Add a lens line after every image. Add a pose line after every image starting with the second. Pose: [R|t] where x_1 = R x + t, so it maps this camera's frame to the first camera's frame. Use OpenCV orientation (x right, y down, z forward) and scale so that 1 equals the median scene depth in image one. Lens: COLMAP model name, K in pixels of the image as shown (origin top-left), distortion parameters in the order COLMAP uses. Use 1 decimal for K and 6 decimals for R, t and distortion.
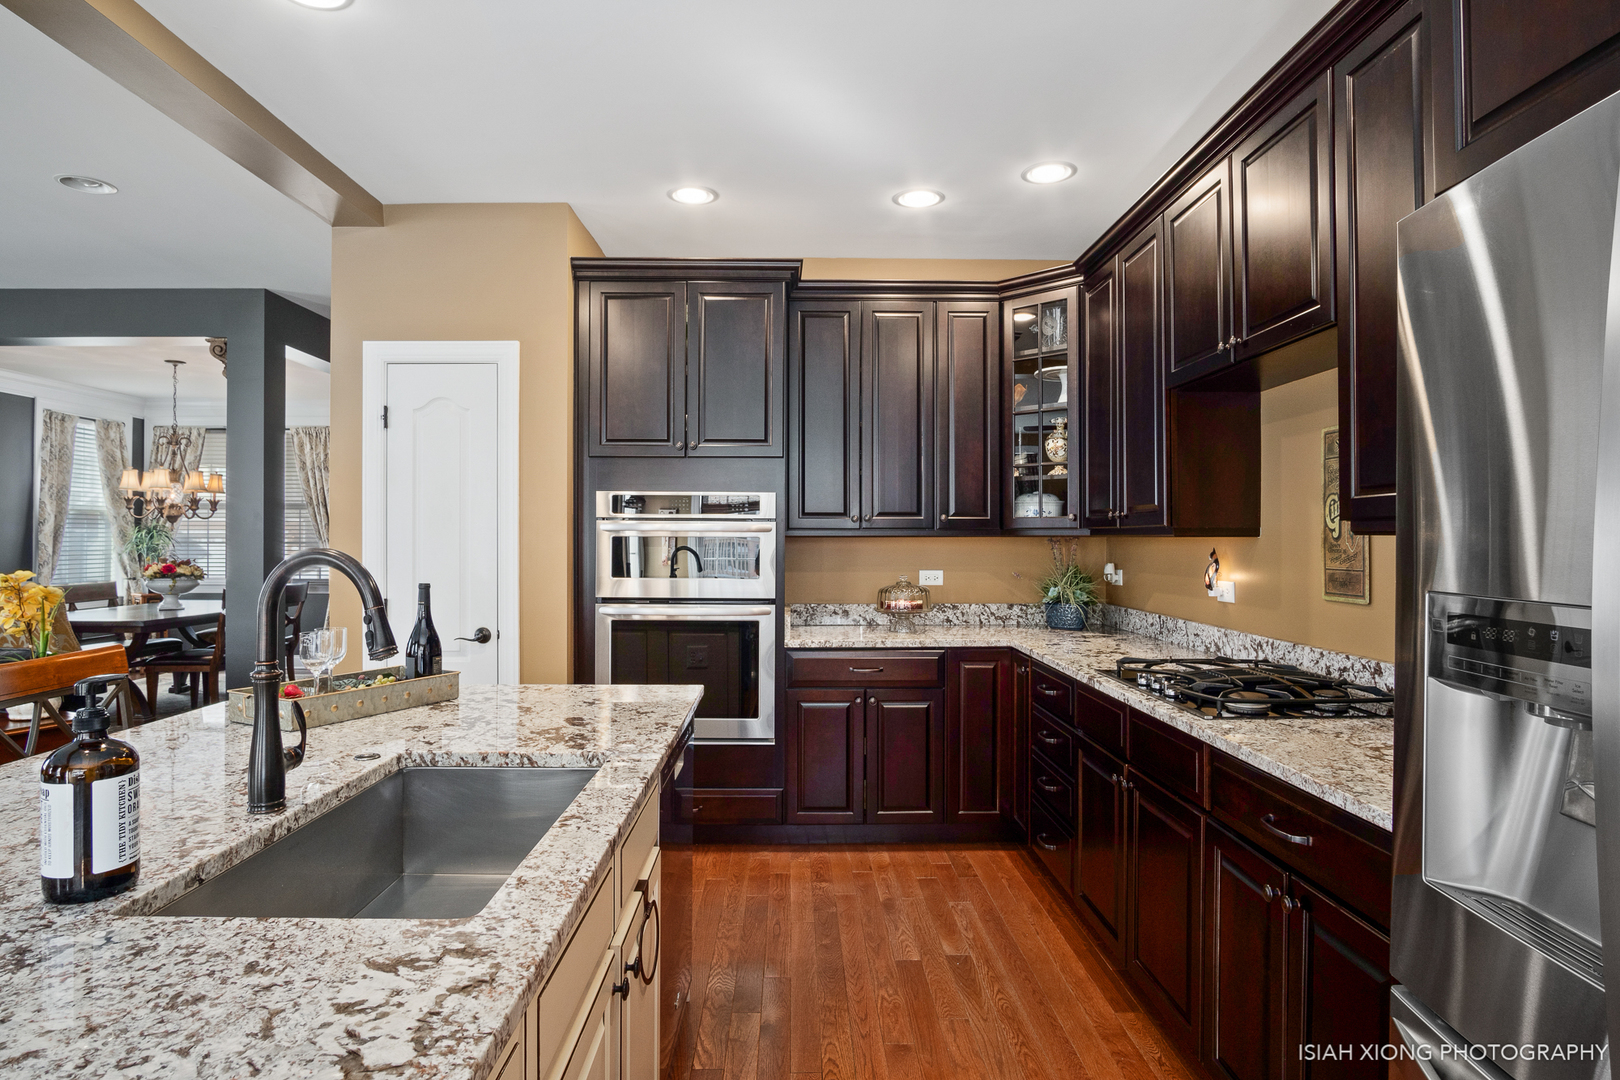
lens RADIAL K [[882.6, 0, 804.0], [0, 882.6, 531.2], [0, 0, 1]] dist [-0.027269, 0.003742]
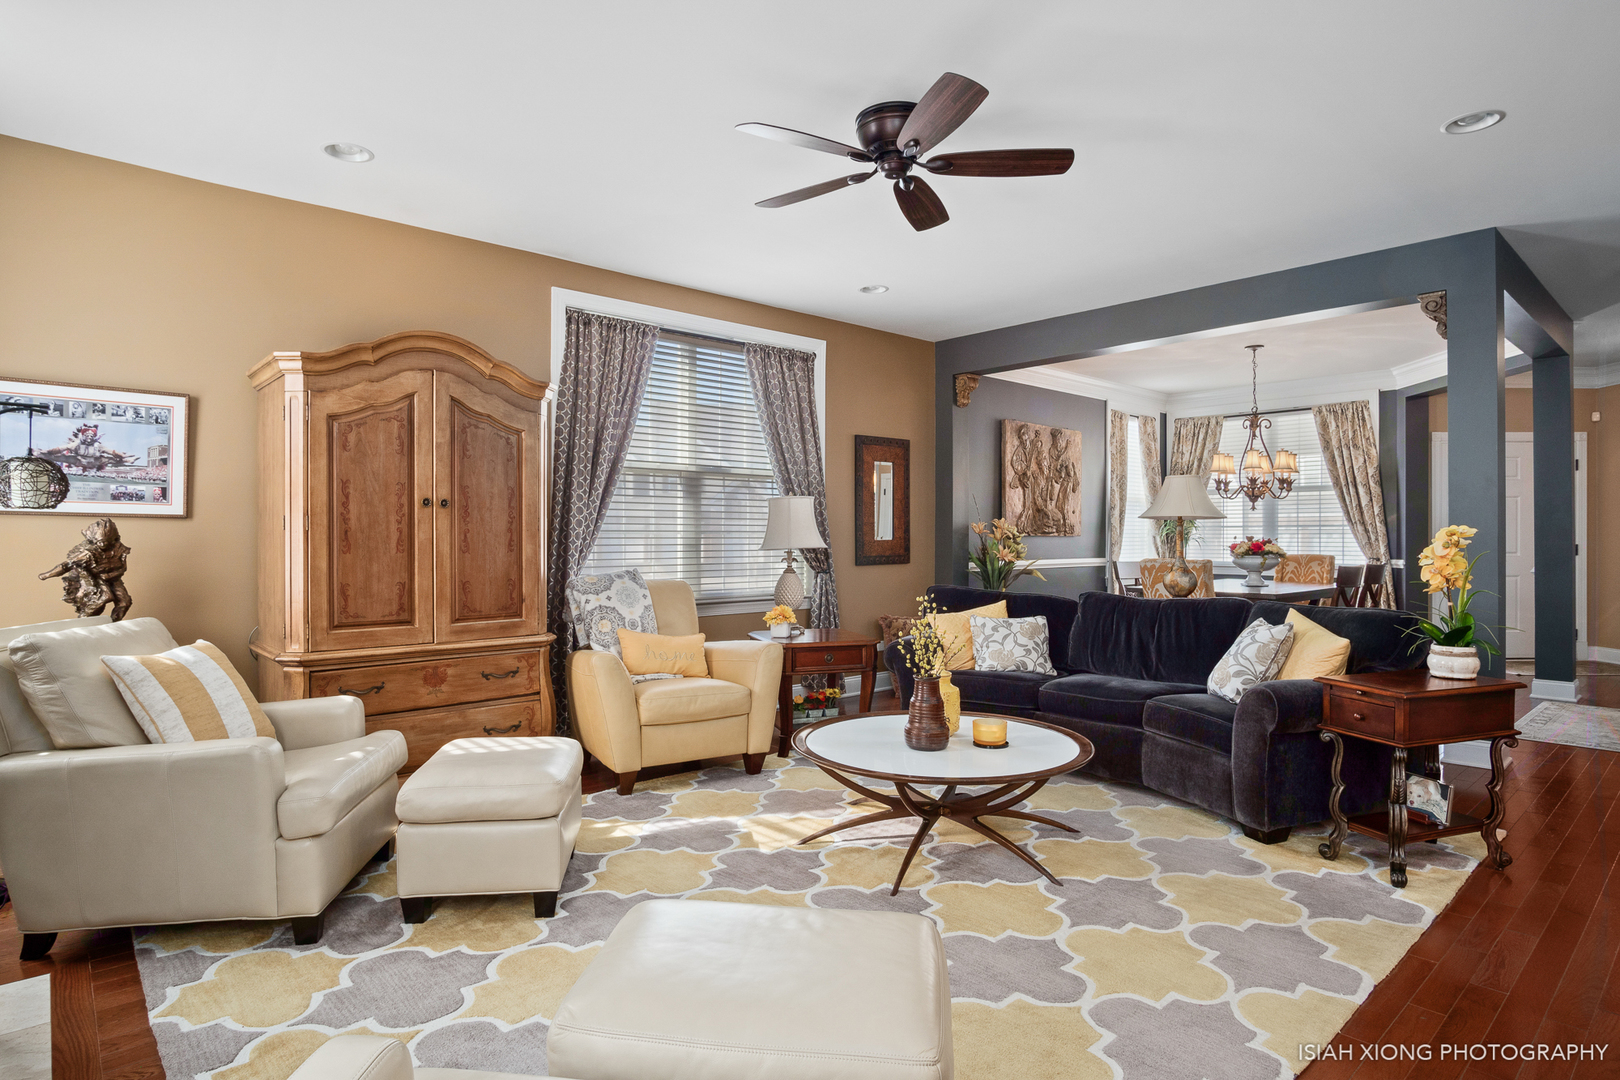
lens RADIAL K [[882.6, 0, 806.0], [0, 882.6, 539.2], [0, 0, 1]] dist [-0.027269, 0.003742]
pose [[0.660932, -0.001358, -0.750444, -0.269703], [0.009410, 0.999935, 0.006478, 0.020560], [0.750387, -0.011343, 0.660902, -0.082607]]
